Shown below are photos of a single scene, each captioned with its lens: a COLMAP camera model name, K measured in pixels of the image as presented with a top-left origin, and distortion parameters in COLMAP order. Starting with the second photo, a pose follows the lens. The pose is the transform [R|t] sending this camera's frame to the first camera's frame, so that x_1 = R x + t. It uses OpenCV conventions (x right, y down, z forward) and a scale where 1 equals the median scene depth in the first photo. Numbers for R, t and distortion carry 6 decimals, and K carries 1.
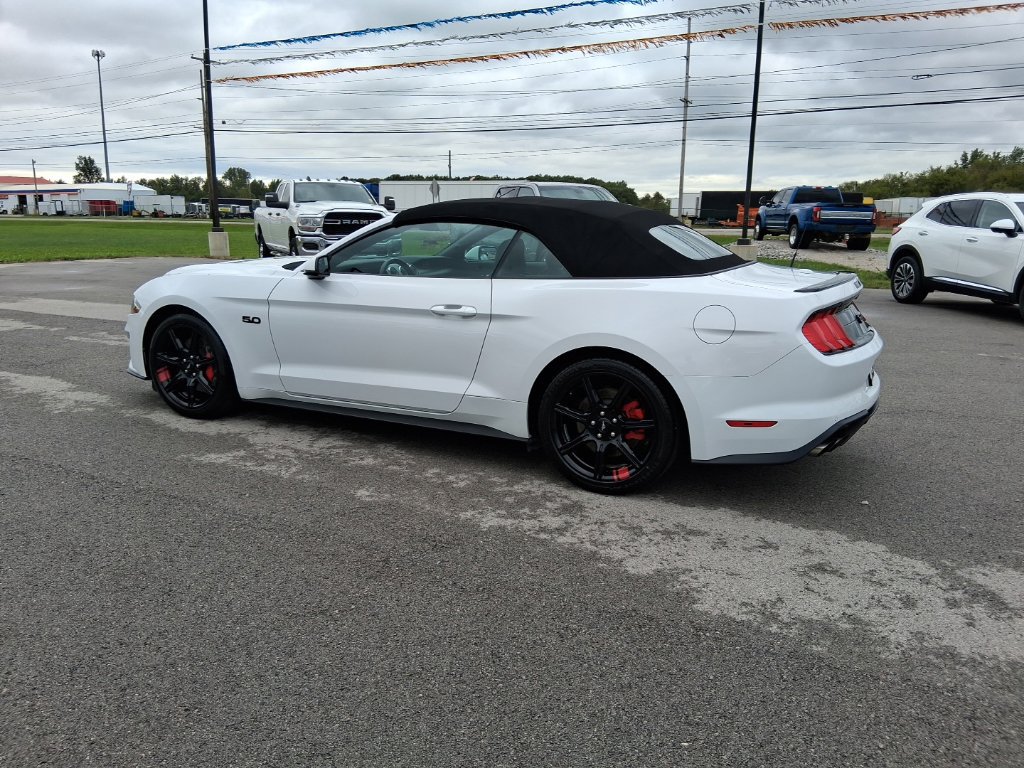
lens RADIAL K [[768.5, 0, 509.4], [0, 768.5, 405.9], [0, 0, 1]] dist [0.102217, -0.174049]
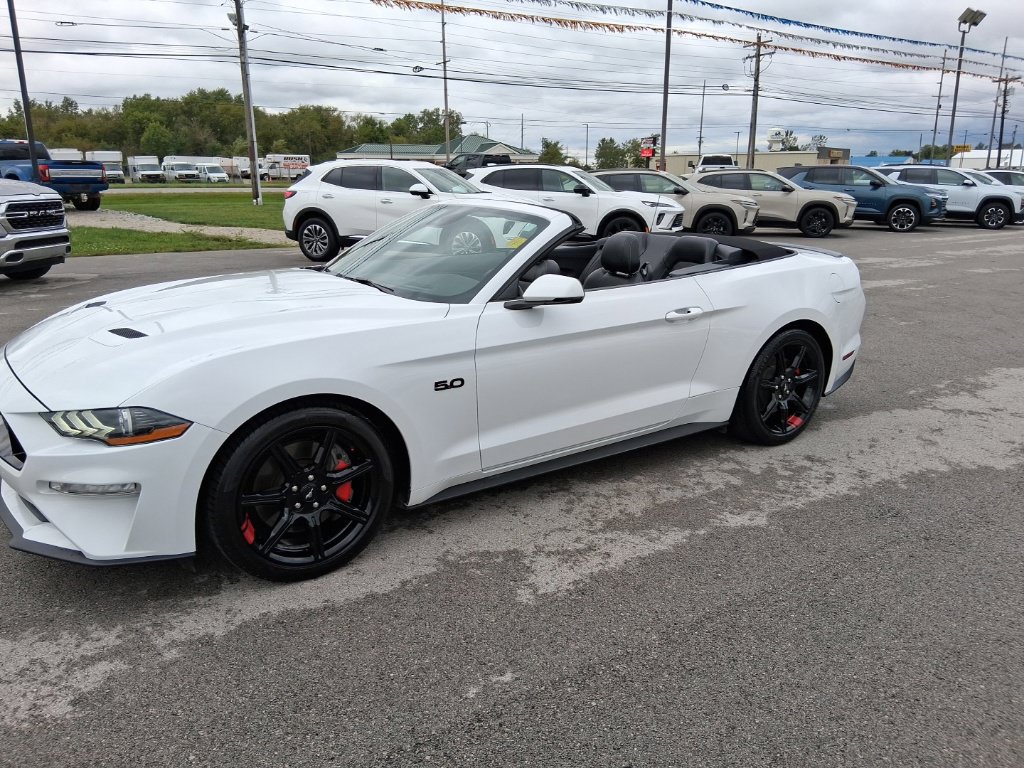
lens RADIAL K [[779.2, 0, 507.5], [0, 779.2, 381.4], [0, 0, 1]] dist [0.109567, -0.190856]
pose [[0.475208, -0.237019, 0.847349, -0.985852], [0.212712, 0.965416, 0.150752, -0.228114], [-0.853775, 0.108603, 0.509190, 0.672846]]
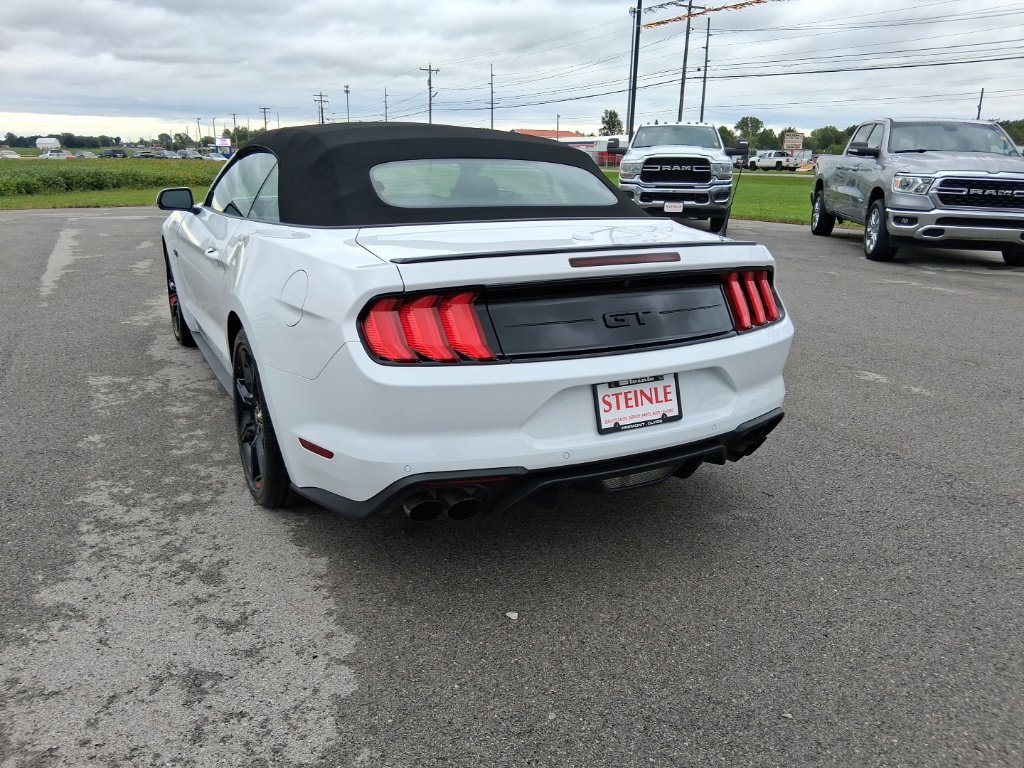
lens RADIAL K [[768.5, 0, 509.4], [0, 768.5, 405.9], [0, 0, 1]] dist [0.102217, -0.174049]
pose [[0.815494, 0.177455, -0.550890, 0.685638], [-0.144946, 0.984122, 0.102443, -0.090872], [0.560322, -0.003692, 0.828267, 0.444457]]
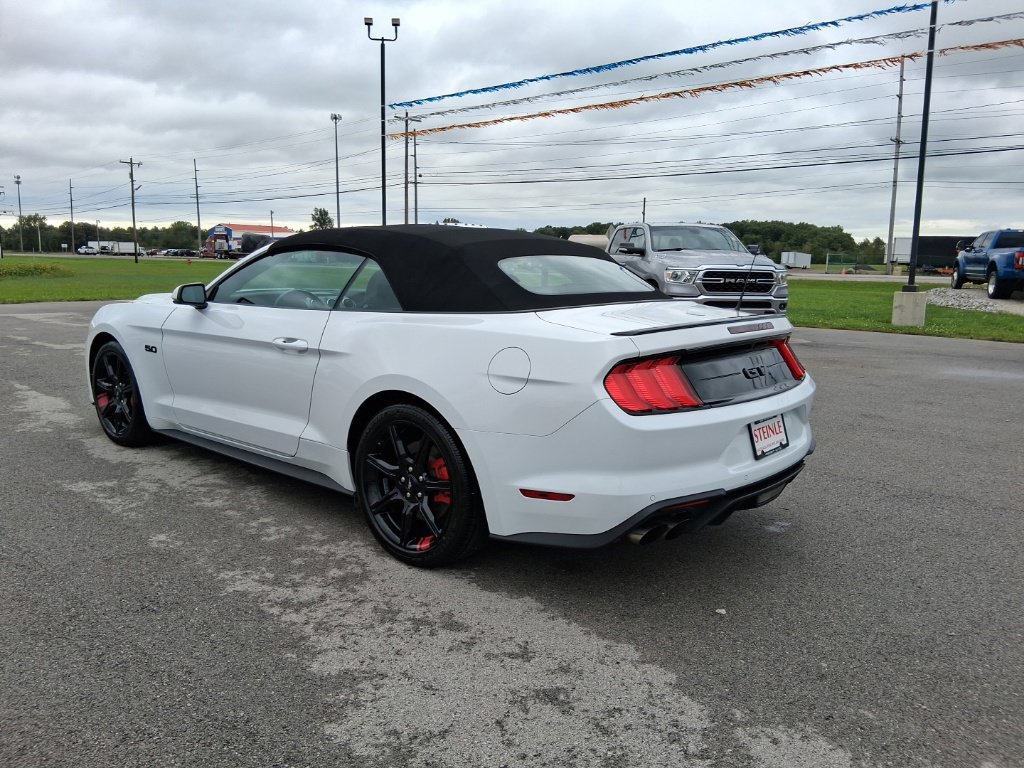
lens RADIAL K [[768.5, 0, 509.4], [0, 768.5, 405.9], [0, 0, 1]] dist [0.102217, -0.174049]
pose [[0.967395, 0.052178, -0.247838, 0.391038], [-0.066325, 0.996590, -0.049076, -0.022829], [0.244432, 0.063913, 0.967558, 0.180942]]
